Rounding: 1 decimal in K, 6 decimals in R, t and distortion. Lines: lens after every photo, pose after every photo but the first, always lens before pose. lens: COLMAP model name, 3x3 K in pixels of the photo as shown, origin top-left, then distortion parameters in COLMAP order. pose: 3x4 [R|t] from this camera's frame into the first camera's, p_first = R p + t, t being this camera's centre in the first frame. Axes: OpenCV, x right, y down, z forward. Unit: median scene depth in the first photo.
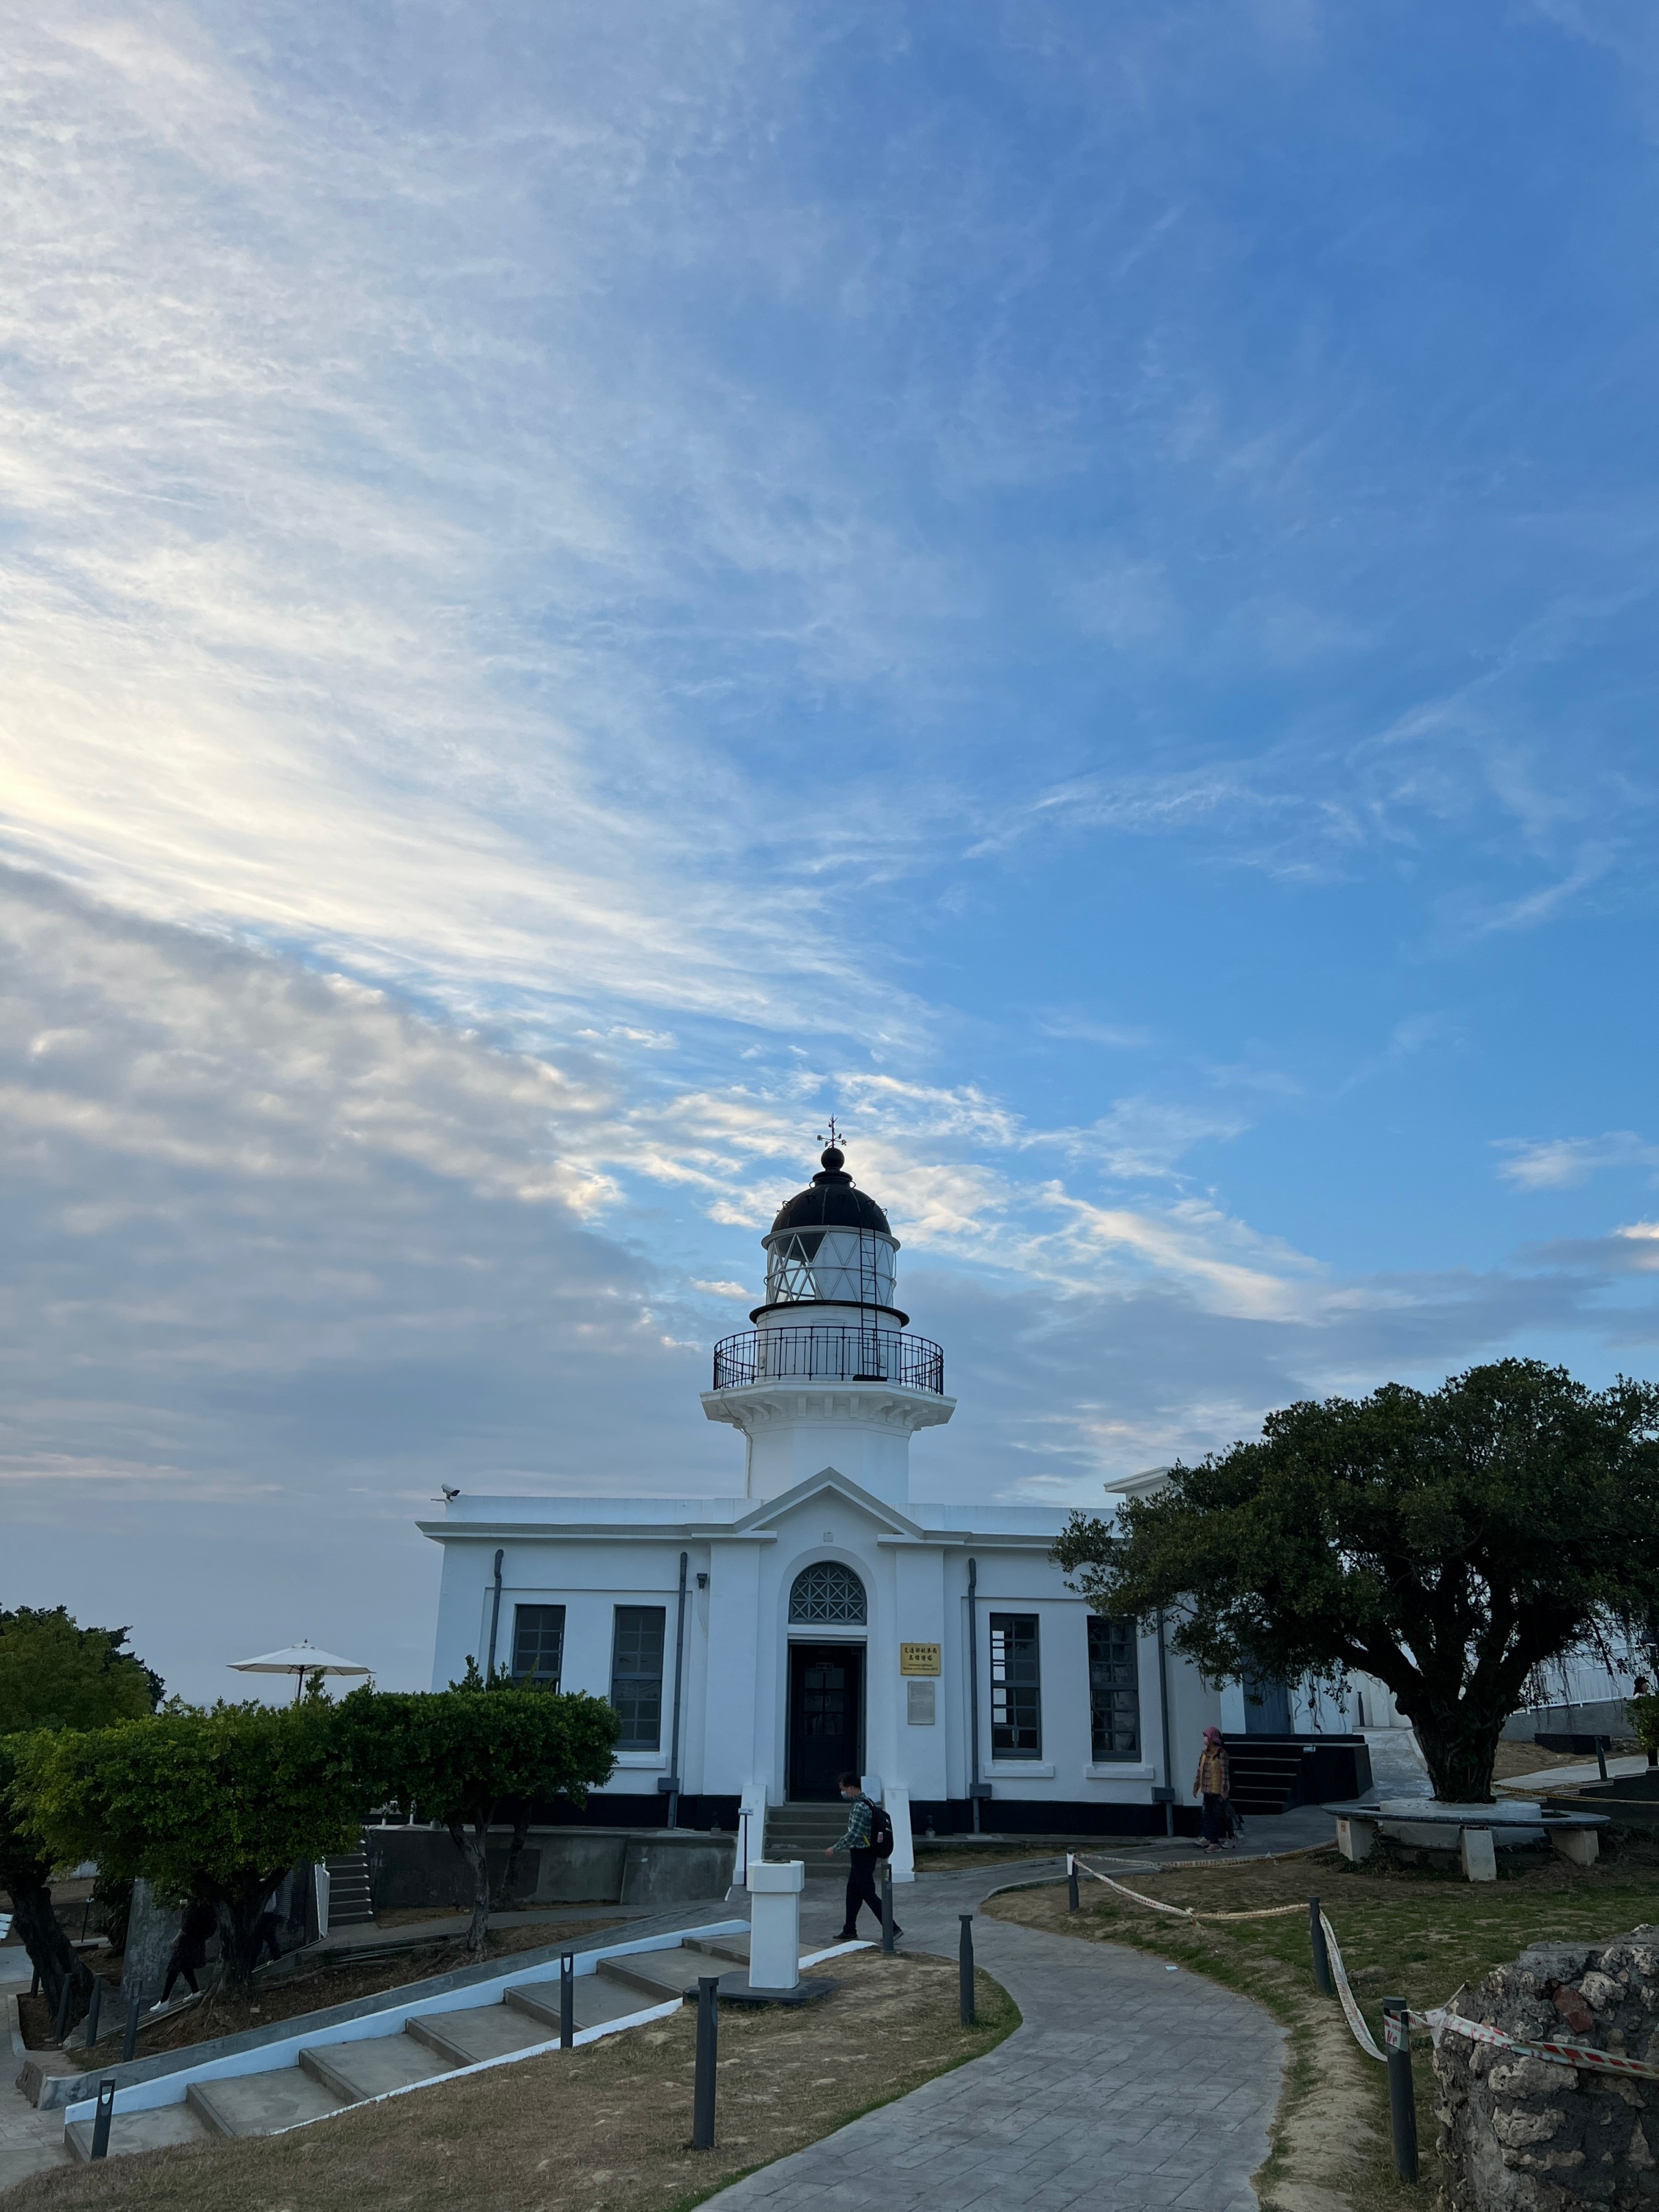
lens RADIAL K [[1664.9, 0, 838.2], [0, 1664.9, 1096.8], [0, 0, 1]] dist [0.049056, -0.056942]
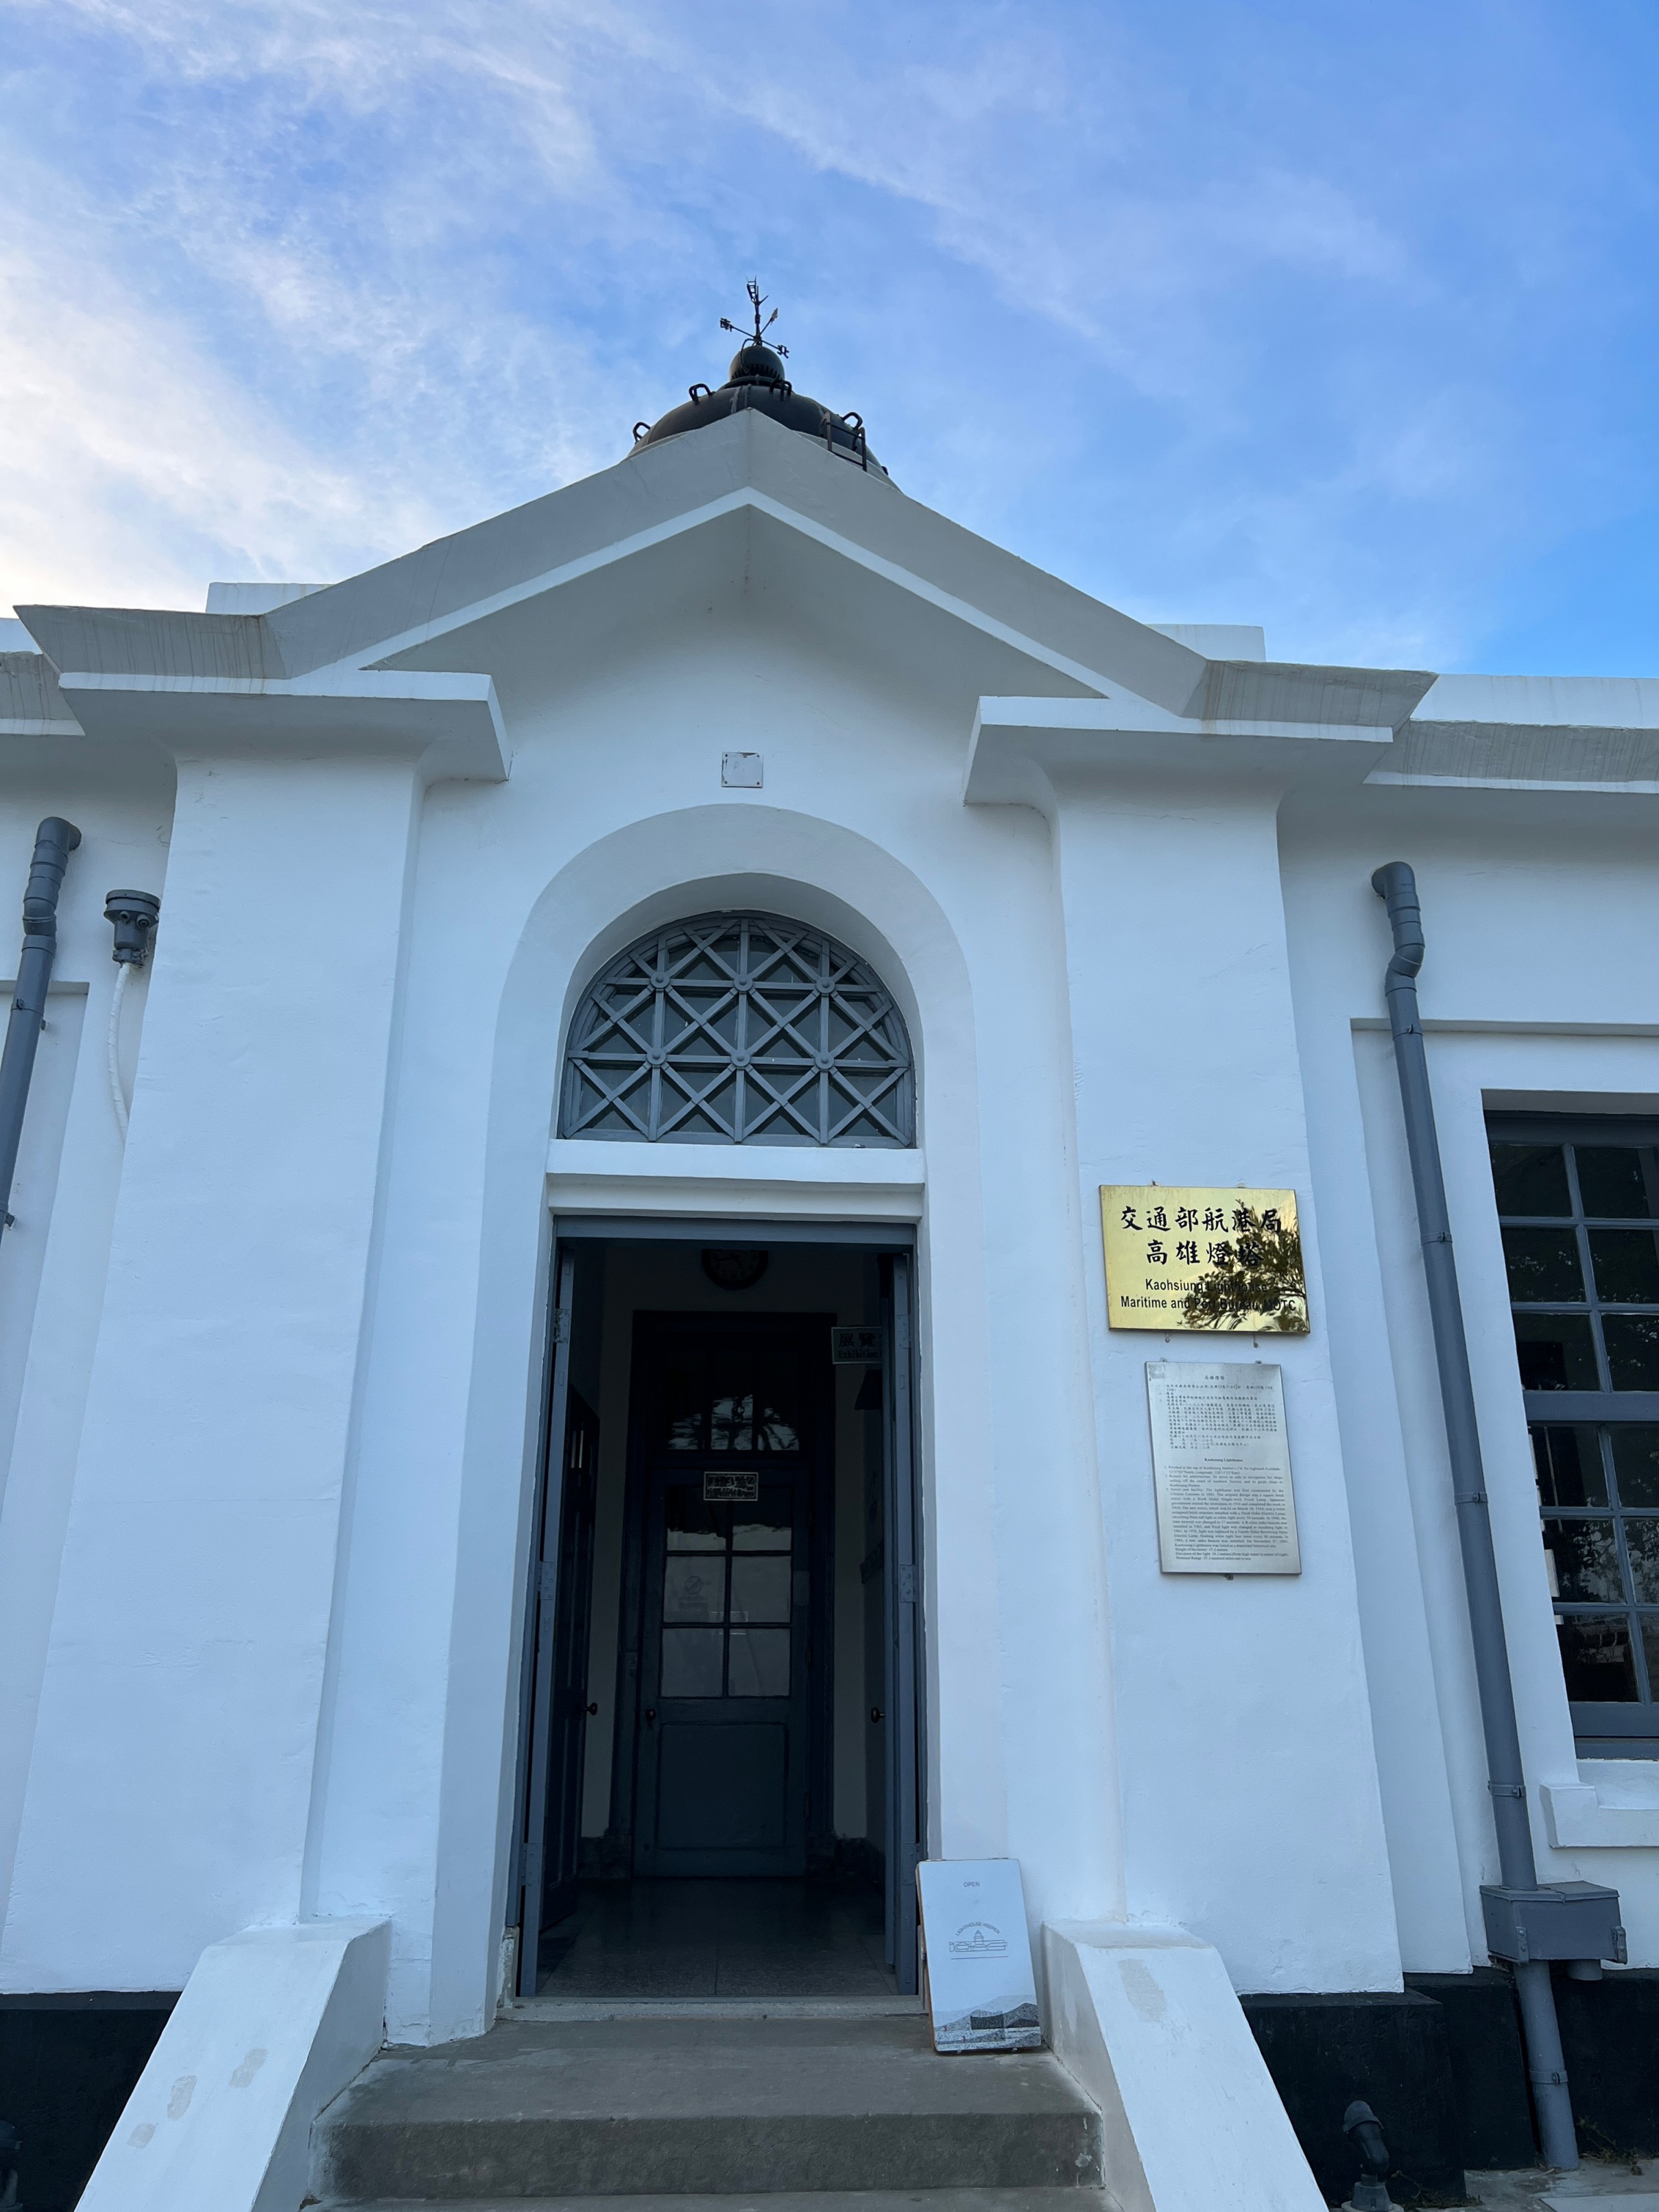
lens RADIAL K [[1664.9, 0, 833.9], [0, 1664.9, 1125.2], [0, 0, 1]] dist [0.049056, -0.056942]
pose [[0.998972, 0.001330, 0.045321, -0.003834], [-0.001521, 0.999990, 0.004188, 0.313592], [-0.045315, -0.004252, 0.998964, 0.790331]]
